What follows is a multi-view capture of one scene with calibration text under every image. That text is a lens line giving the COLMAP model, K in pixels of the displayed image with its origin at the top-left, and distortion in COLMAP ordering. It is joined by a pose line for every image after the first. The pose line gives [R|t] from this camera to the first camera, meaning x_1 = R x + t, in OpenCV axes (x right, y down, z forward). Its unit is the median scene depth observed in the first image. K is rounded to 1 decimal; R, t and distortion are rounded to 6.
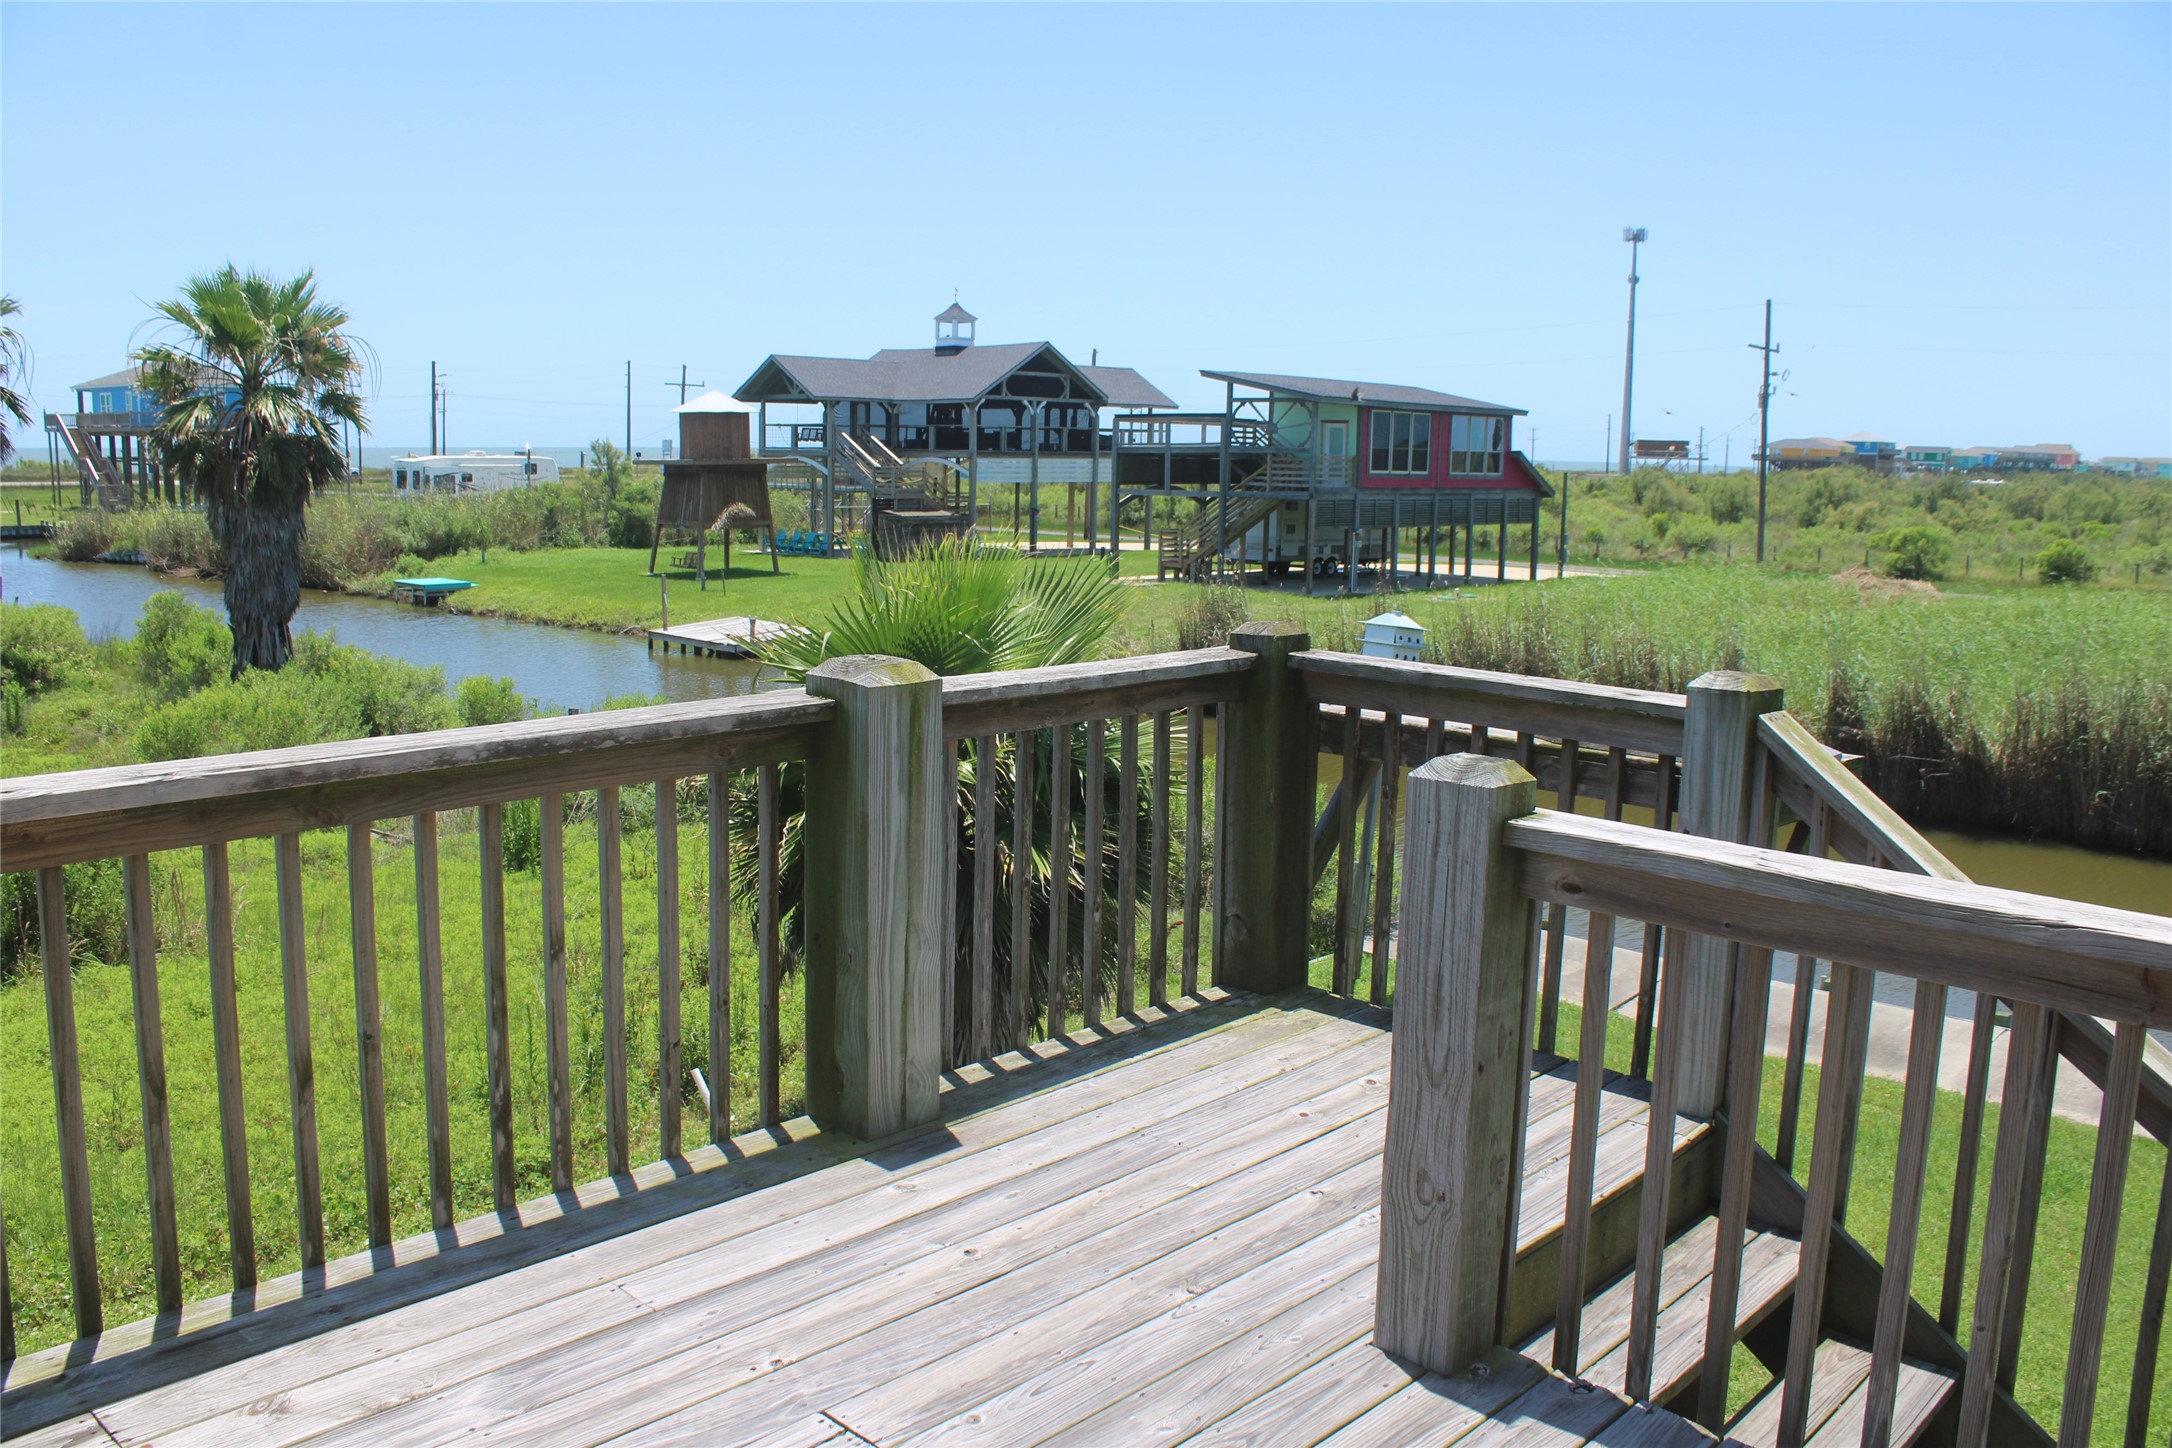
lens RADIAL K [[1806.9, 0, 1082.9], [0, 1806.9, 724.9], [0, 0, 1]] dist [-0.175613, 0.160363]
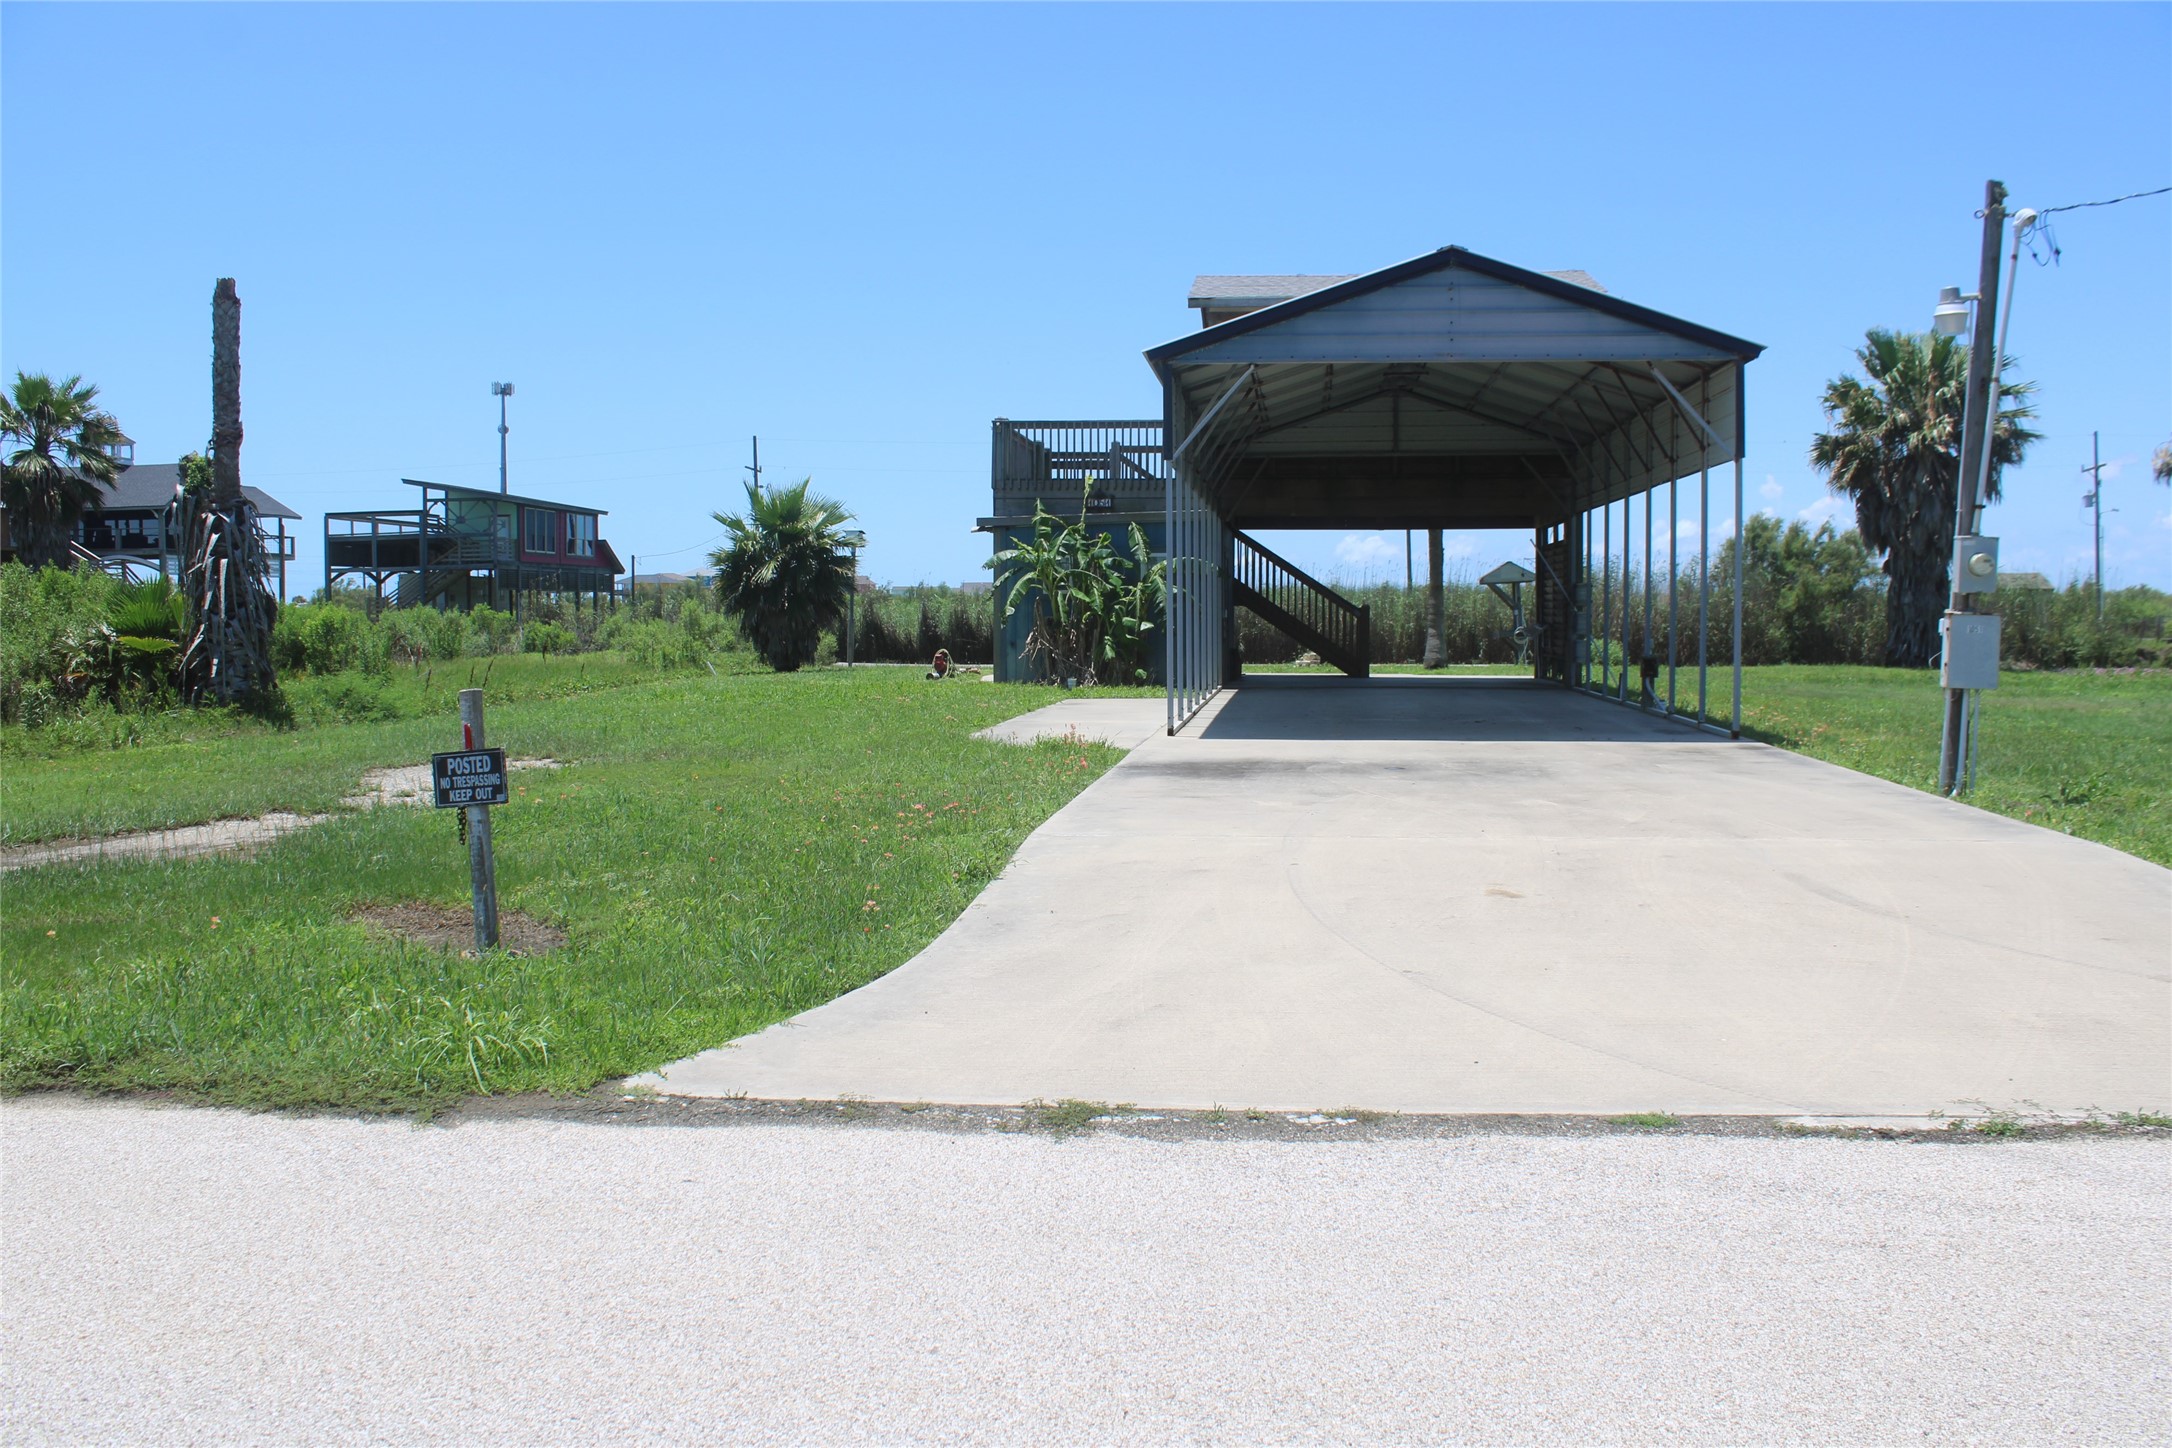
lens RADIAL K [[1806.9, 0, 1082.9], [0, 1806.9, 724.9], [0, 0, 1]] dist [-0.175613, 0.160363]
pose [[0.804555, -0.055493, 0.591279, -0.324682], [0.105209, 0.993195, -0.049944, 0.112921], [-0.584484, 0.102390, 0.804919, -0.376733]]
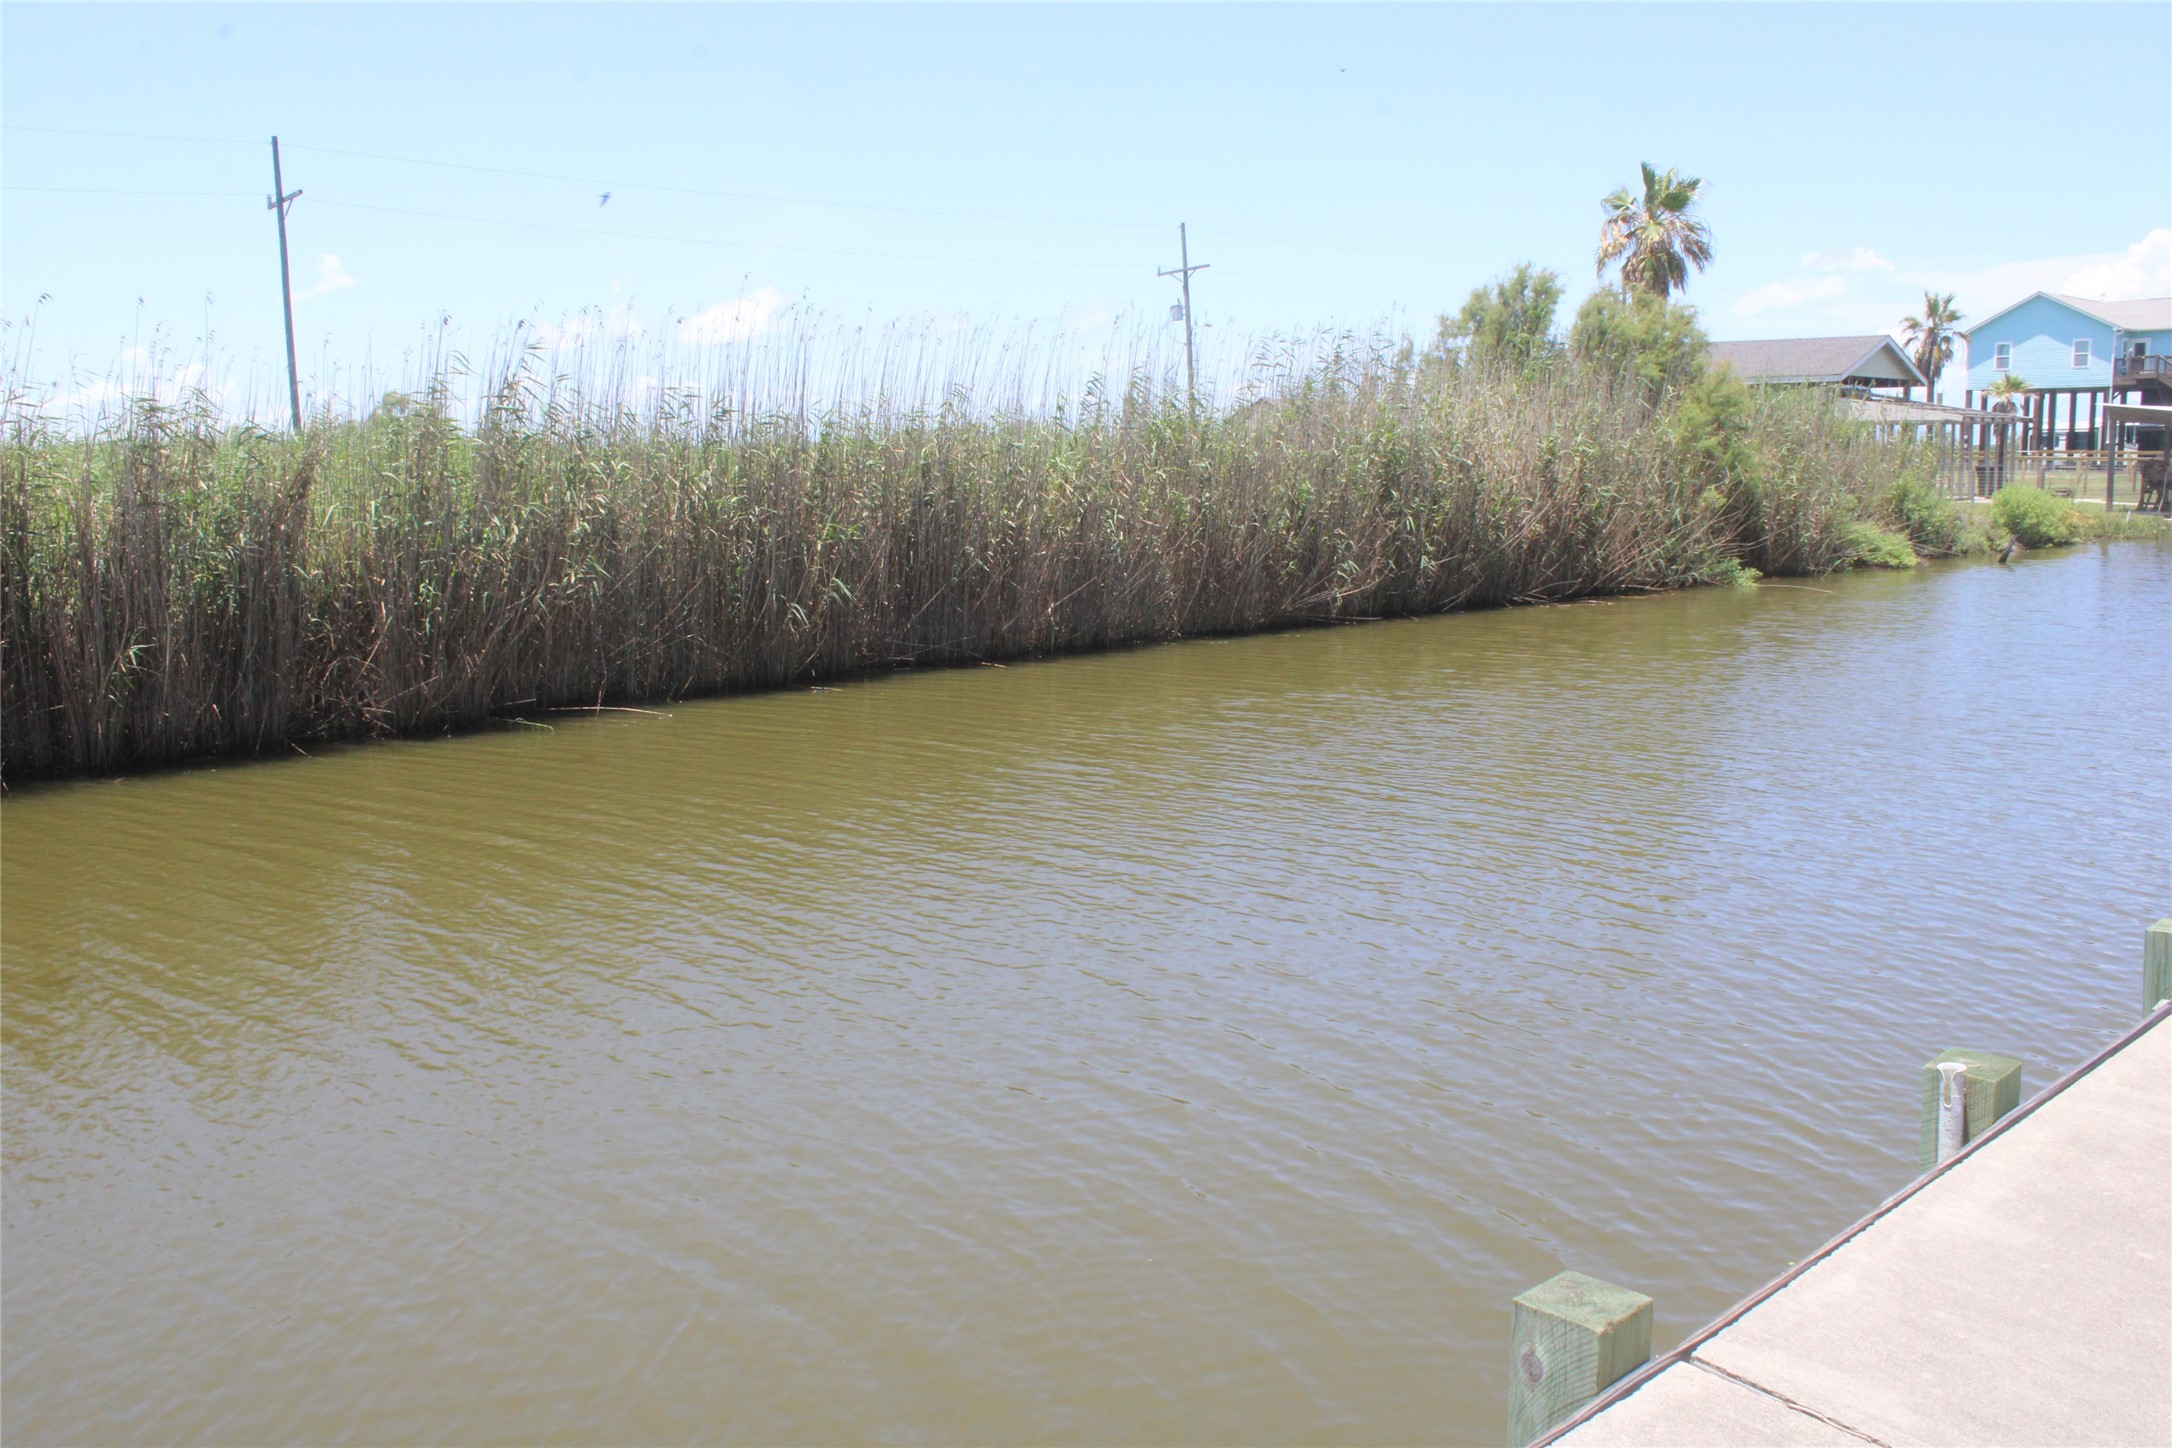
lens RADIAL K [[1808.7, 0, 1074.0], [0, 1808.7, 721.8], [0, 0, 1]] dist [-0.171249, 0.151940]
pose [[0.084353, -0.161815, 0.983209, 0.056581], [0.167873, 0.974930, 0.146050, 0.013511], [-0.982193, 0.152734, 0.109403, 0.306034]]
